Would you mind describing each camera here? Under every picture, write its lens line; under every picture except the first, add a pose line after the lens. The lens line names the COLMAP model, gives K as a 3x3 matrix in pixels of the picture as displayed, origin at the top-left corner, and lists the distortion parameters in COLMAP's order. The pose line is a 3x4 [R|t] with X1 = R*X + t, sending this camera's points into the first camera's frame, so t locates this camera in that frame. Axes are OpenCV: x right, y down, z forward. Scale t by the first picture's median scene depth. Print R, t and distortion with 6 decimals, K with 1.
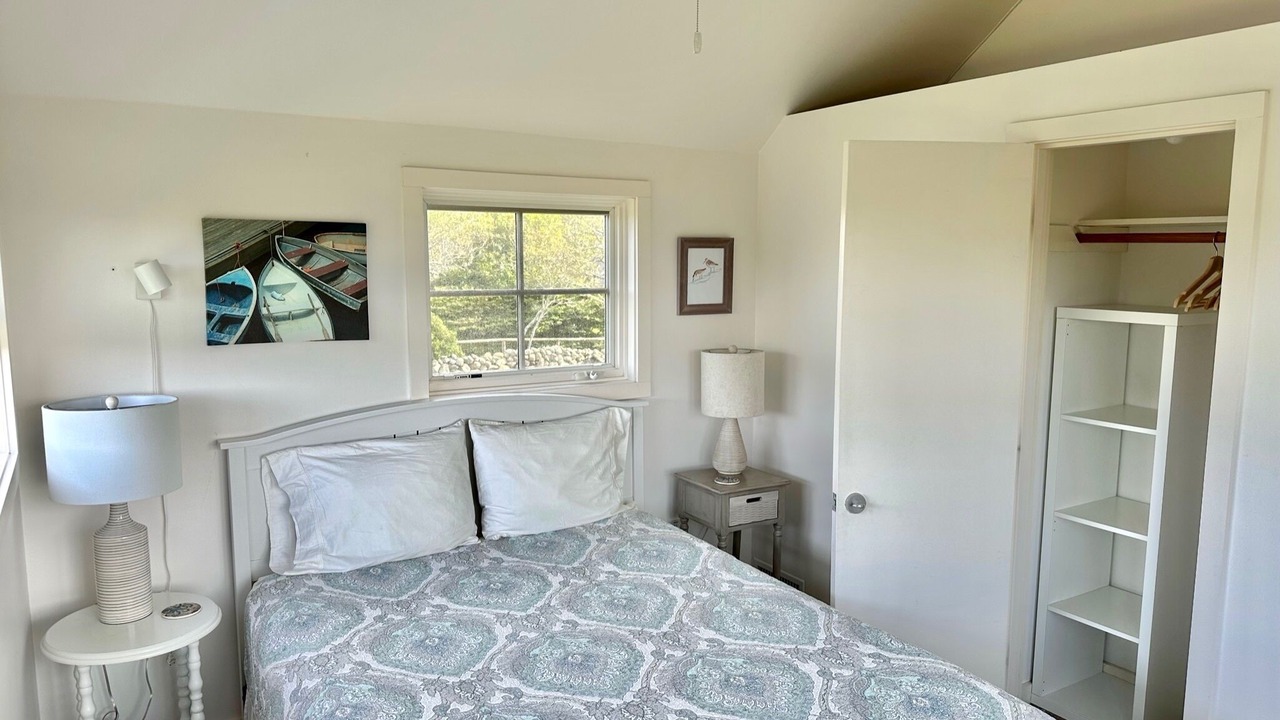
lens RADIAL K [[898.1, 0, 643.1], [0, 898.1, 365.9], [0, 0, 1]] dist [0.094479, -0.121305]
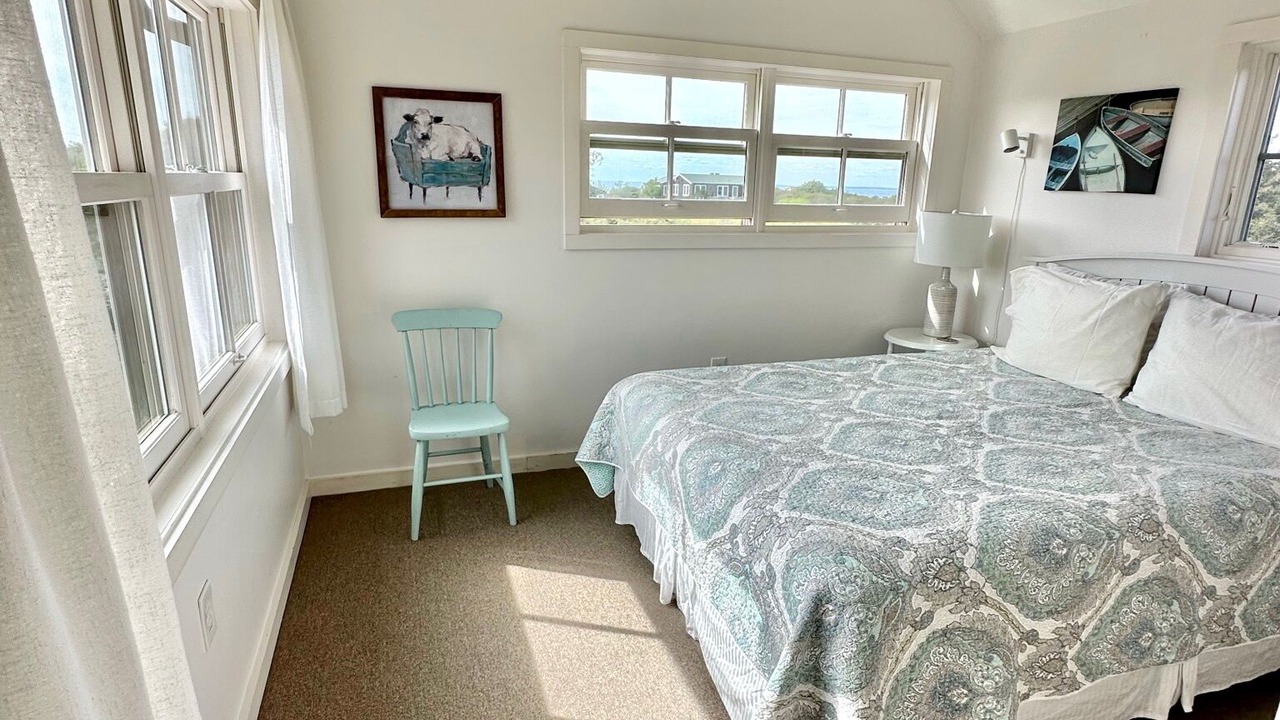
lens RADIAL K [[691.5, 0, 640.0], [0, 691.5, 360.0], [0, 0, 1]] dist [-0.006257, 0.000629]
pose [[-0.229125, 0.234348, -0.944766, 0.768991], [-0.153268, 0.949794, 0.272766, 0.033890], [0.961255, 0.207299, -0.181703, 0.614019]]
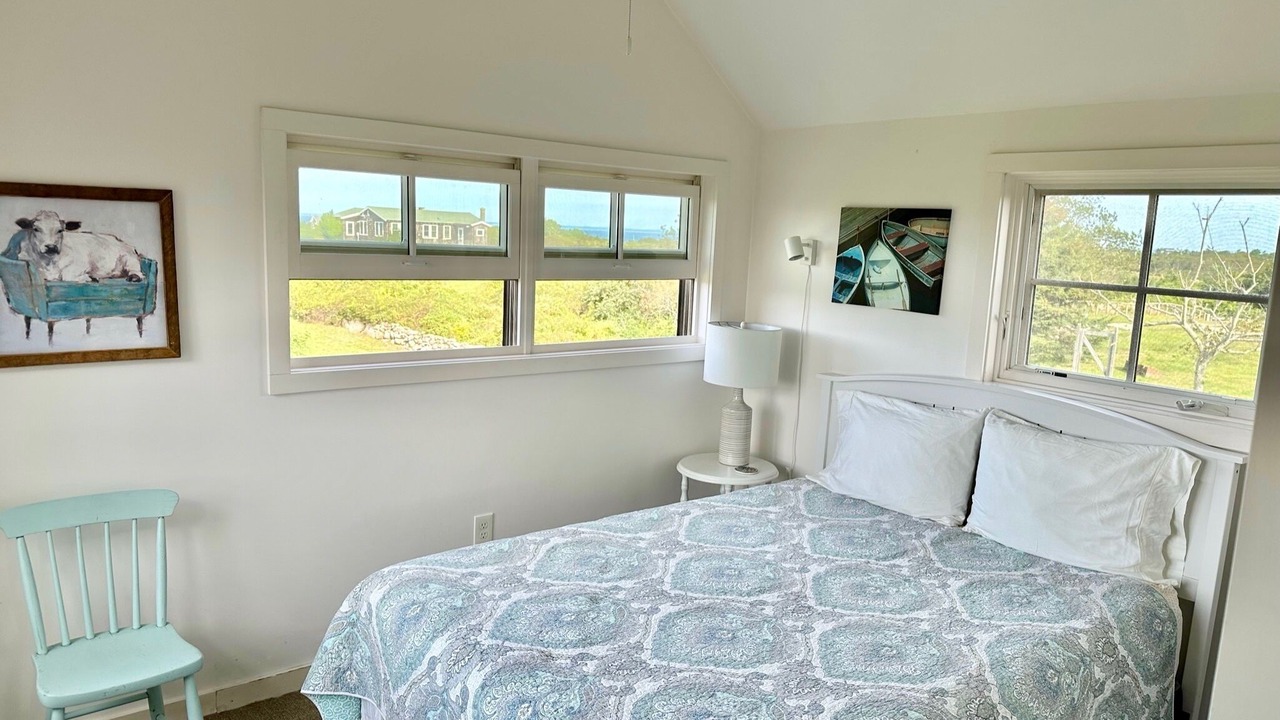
lens RADIAL K [[898.1, 0, 643.1], [0, 898.1, 365.9], [0, 0, 1]] dist [0.094479, -0.121305]
pose [[0.113089, 0.149406, -0.982288, 0.798990], [-0.170533, 0.976878, 0.128950, -0.053041], [0.978841, 0.152930, 0.135952, 0.541815]]
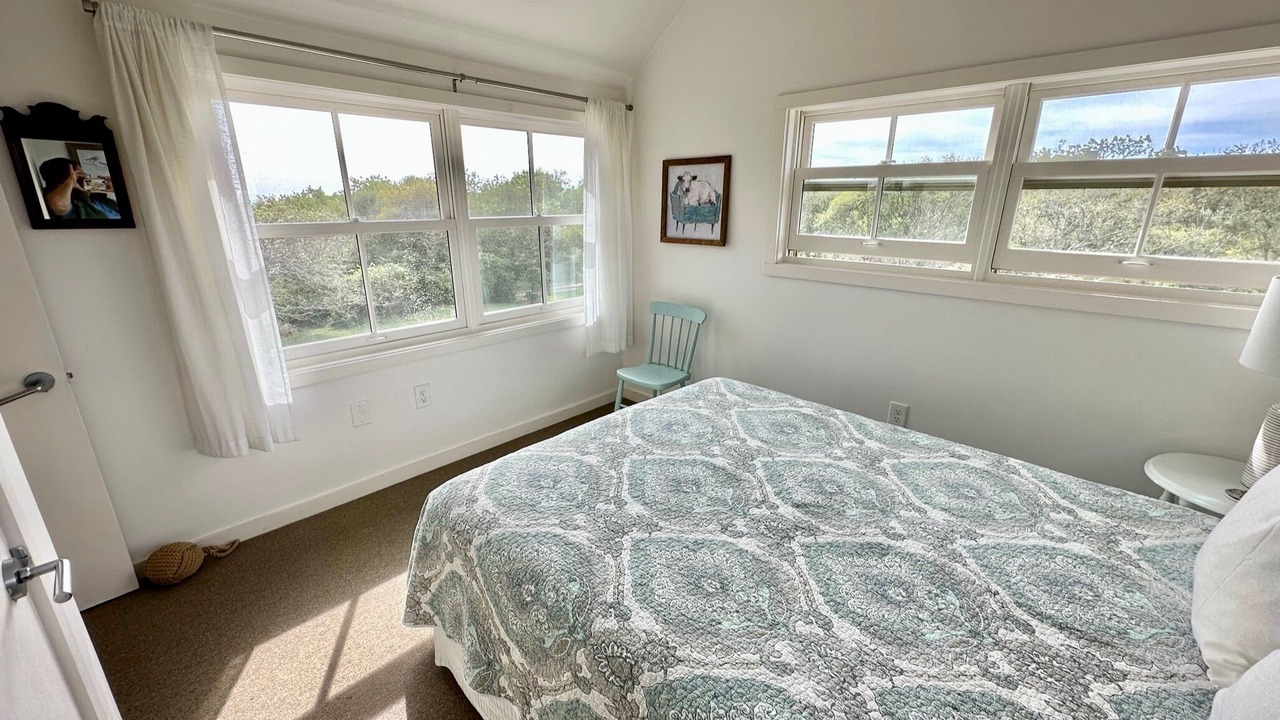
lens RADIAL K [[507.3, 0, 623.4], [0, 507.3, 357.7], [0, 0, 1]] dist [-0.002077, -0.000111]
pose [[-0.974326, 0.060982, -0.216727, 0.246829], [-0.035884, 0.908252, 0.416882, -0.071002], [0.222265, 0.413956, -0.882745, 1.135860]]
